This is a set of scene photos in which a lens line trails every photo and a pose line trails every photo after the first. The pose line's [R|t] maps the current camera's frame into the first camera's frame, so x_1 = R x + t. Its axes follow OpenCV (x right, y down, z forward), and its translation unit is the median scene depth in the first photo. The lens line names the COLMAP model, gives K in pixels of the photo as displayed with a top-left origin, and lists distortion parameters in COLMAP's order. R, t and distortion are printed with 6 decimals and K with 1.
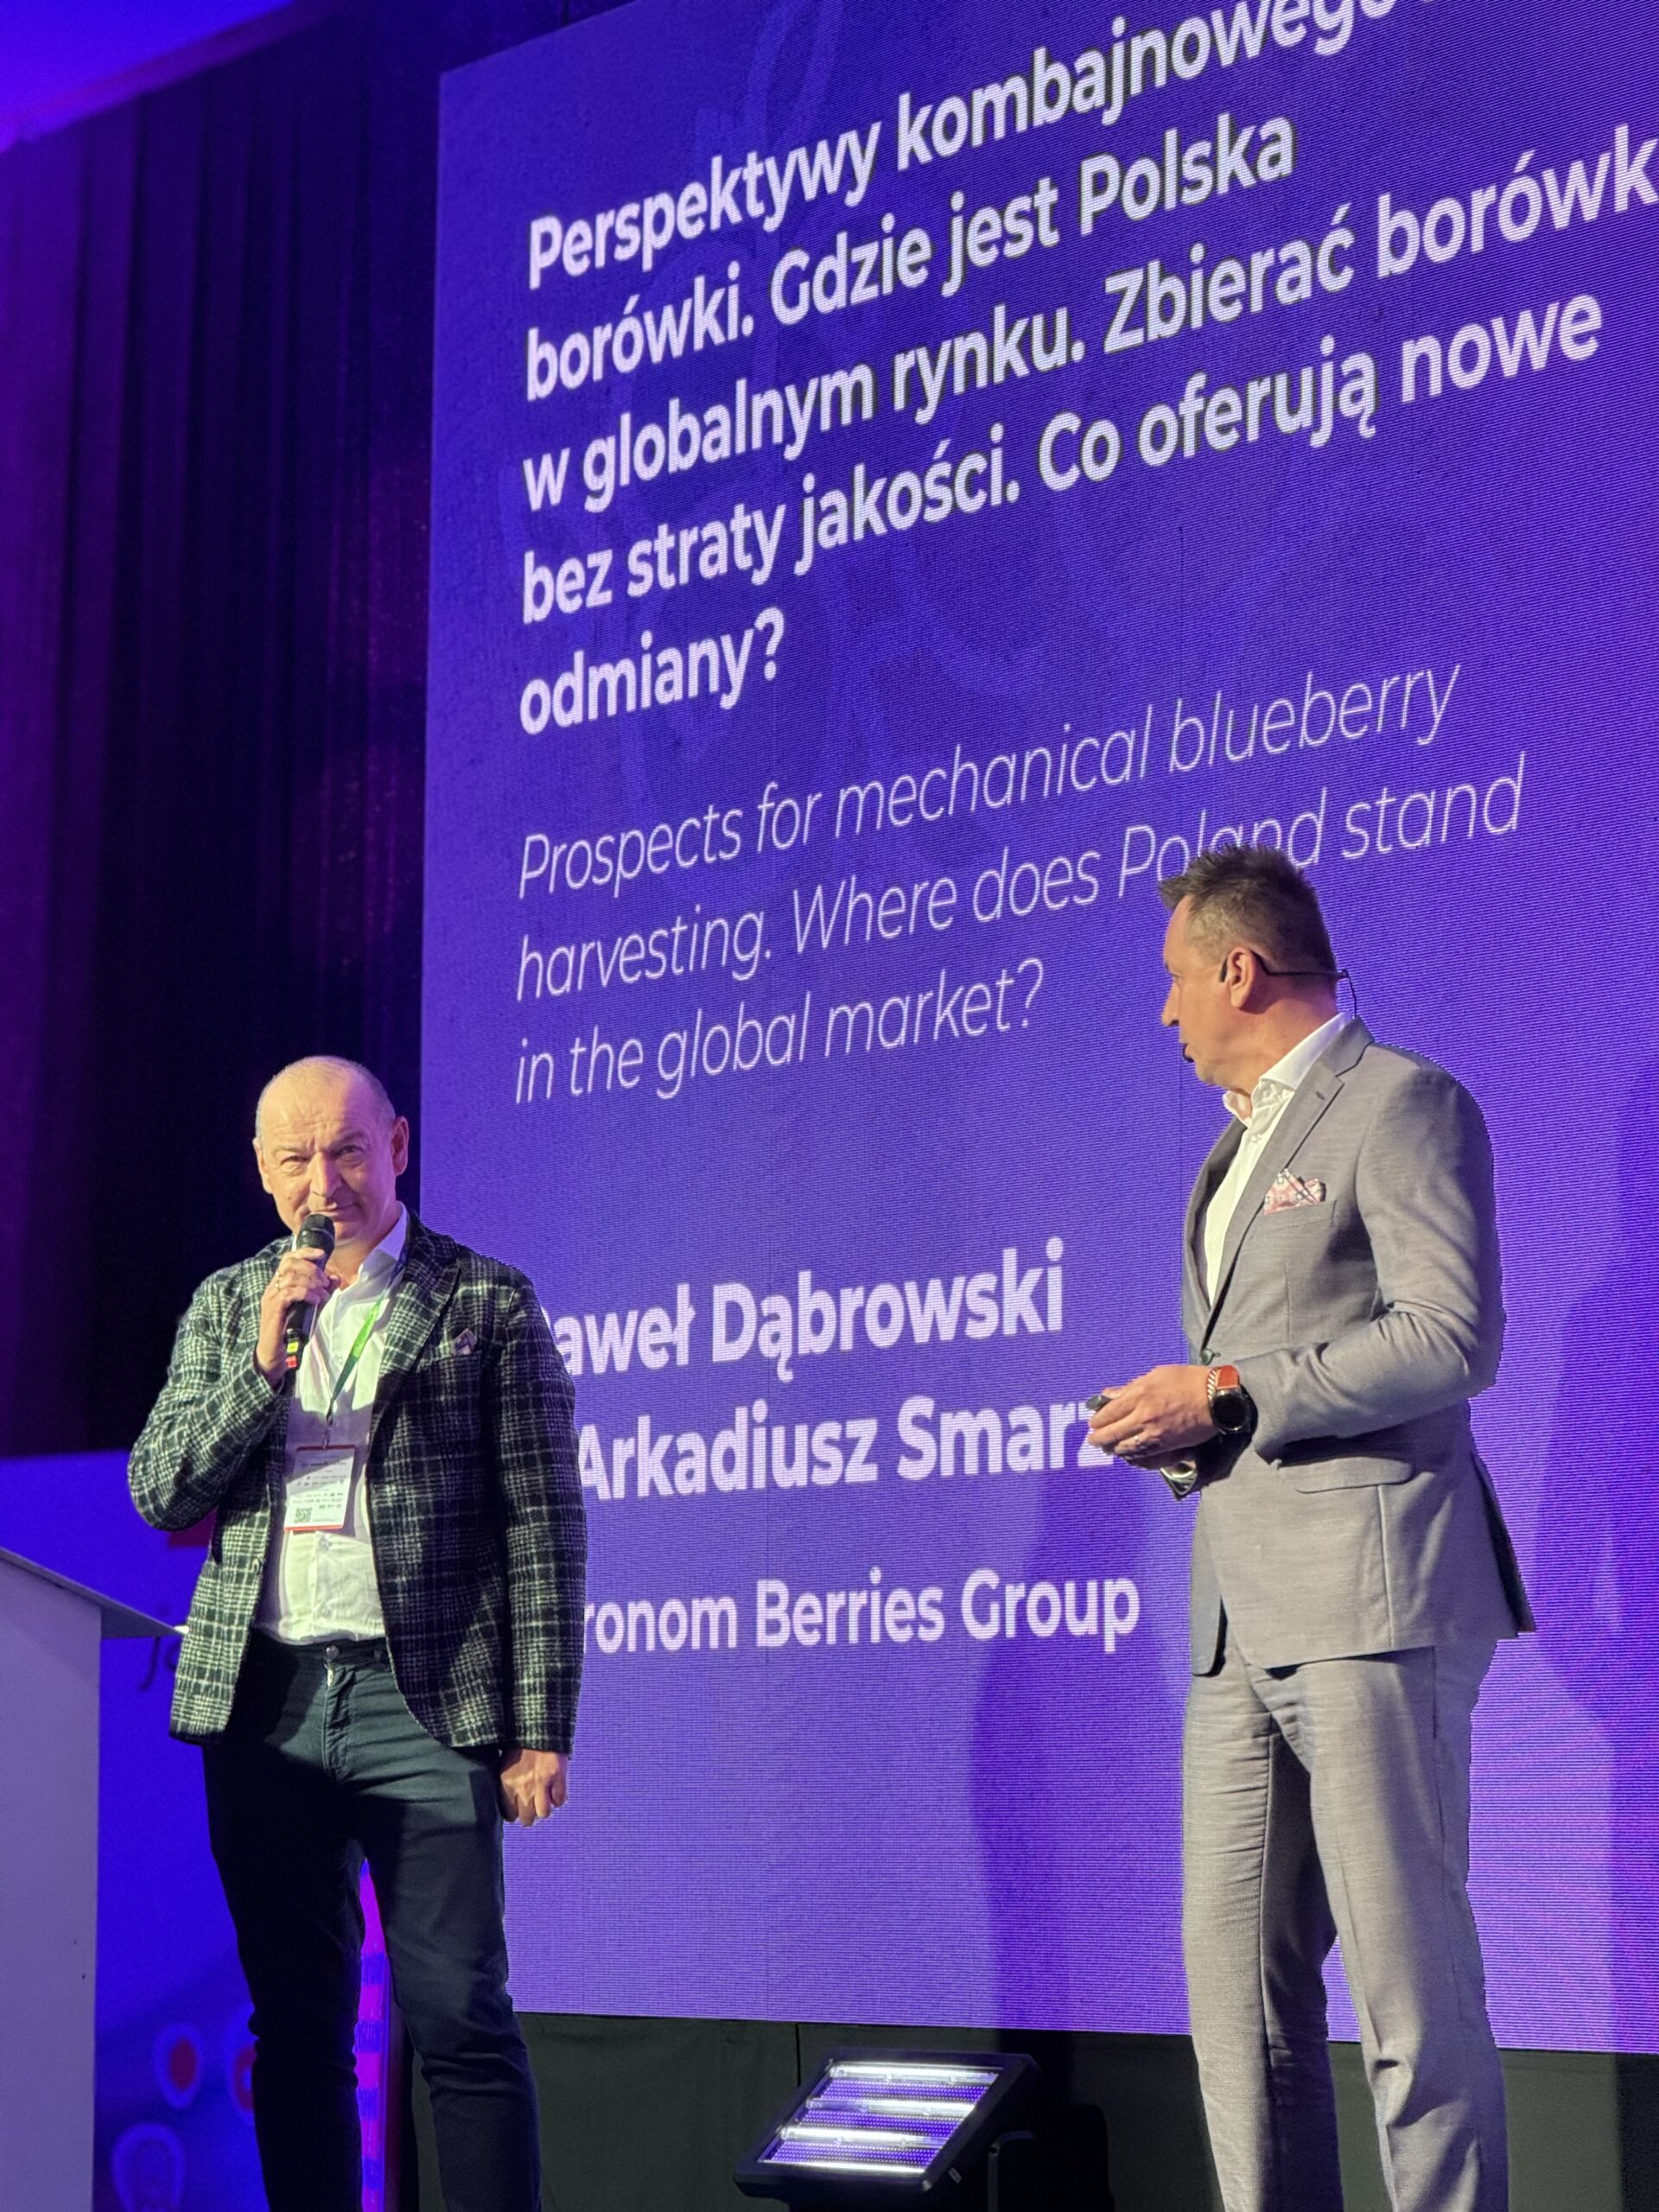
lens RADIAL K [[7790.1, 0, 829.5], [0, 7790.1, 1106.0], [0, 0, 1]] dist [0.188498, 0.350132]
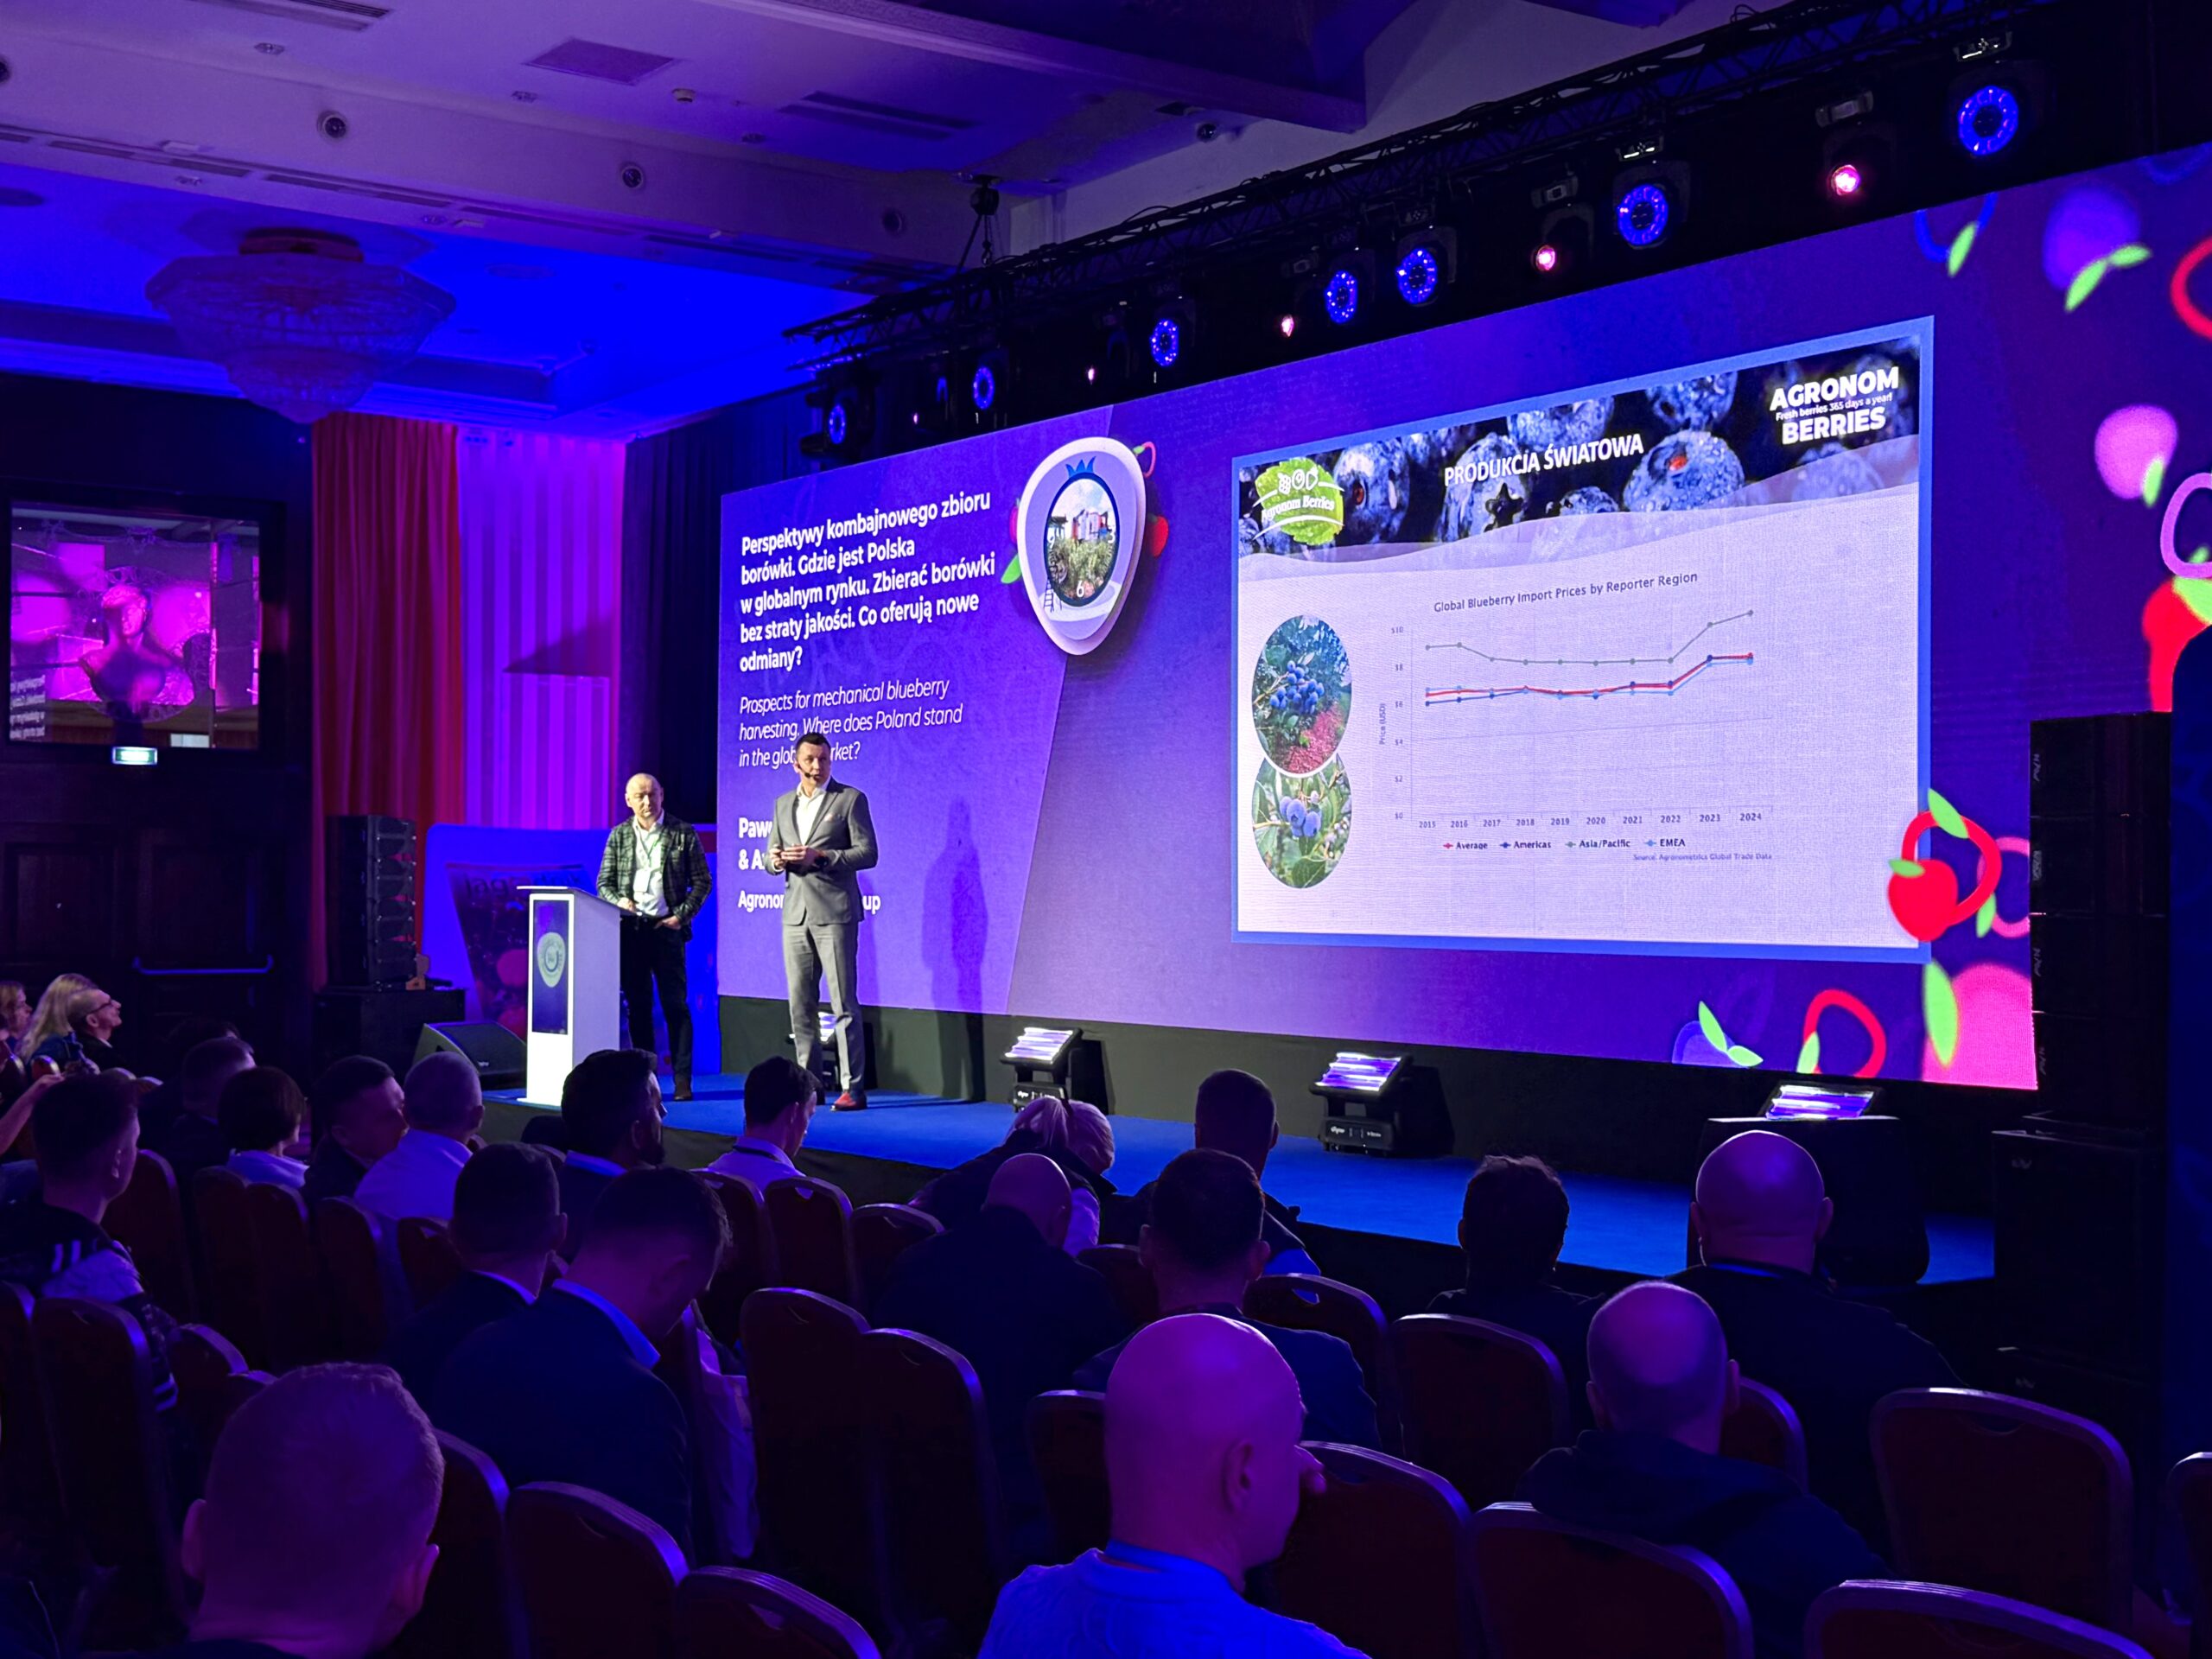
lens RADIAL K [[2833.5, 0, 1106.5], [0, 2833.5, 878.1], [0, 0, 1]] dist [0.102126, 0.005613]
pose [[0.999387, 0.001430, 0.034971, 0.102003], [-0.004671, 0.995674, 0.092797, -0.084063], [-0.034687, -0.092903, 0.995071, -0.467059]]
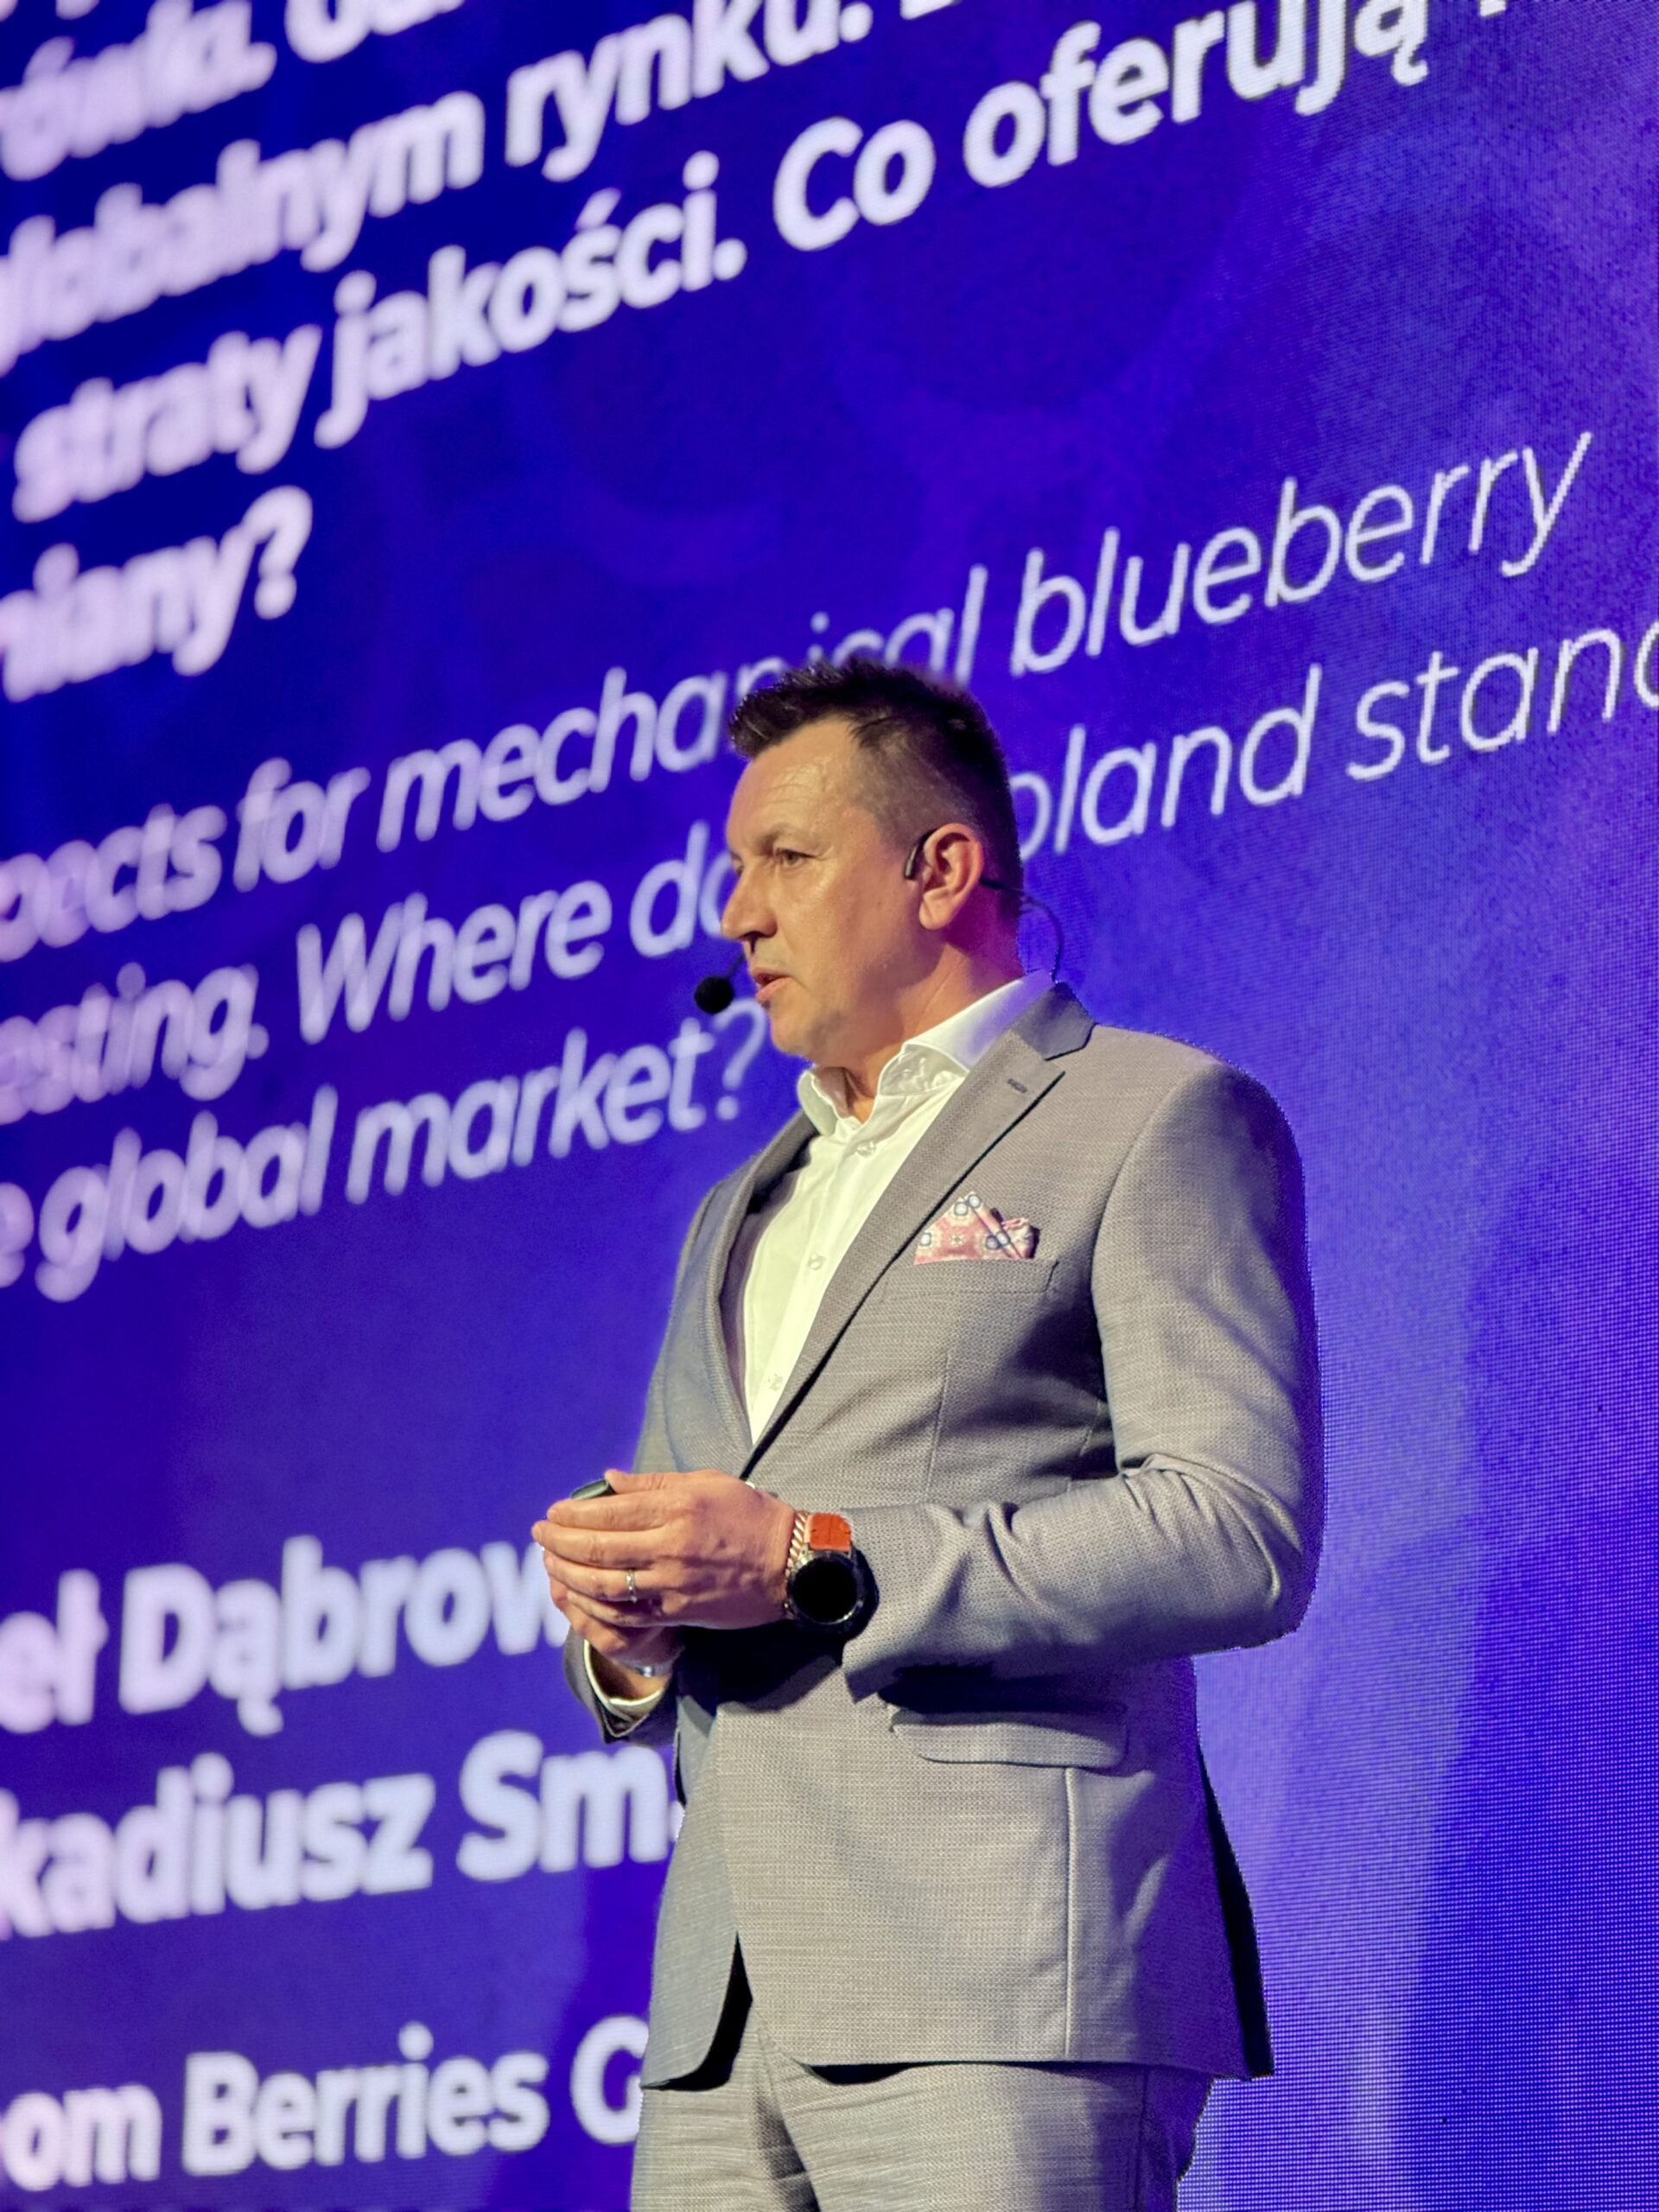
lens RADIAL K [[7790.1, 0, 829.5], [0, 7790.1, 1106.0], [0, 0, 1]] dist [0.188498, 0.350132]
pose [[0.989411, 0.052947, 0.135139, -0.047542], [-0.036515, 0.991944, -0.121299, 0.060764], [-0.140472, 0.115080, 0.983374, 0.398977]]
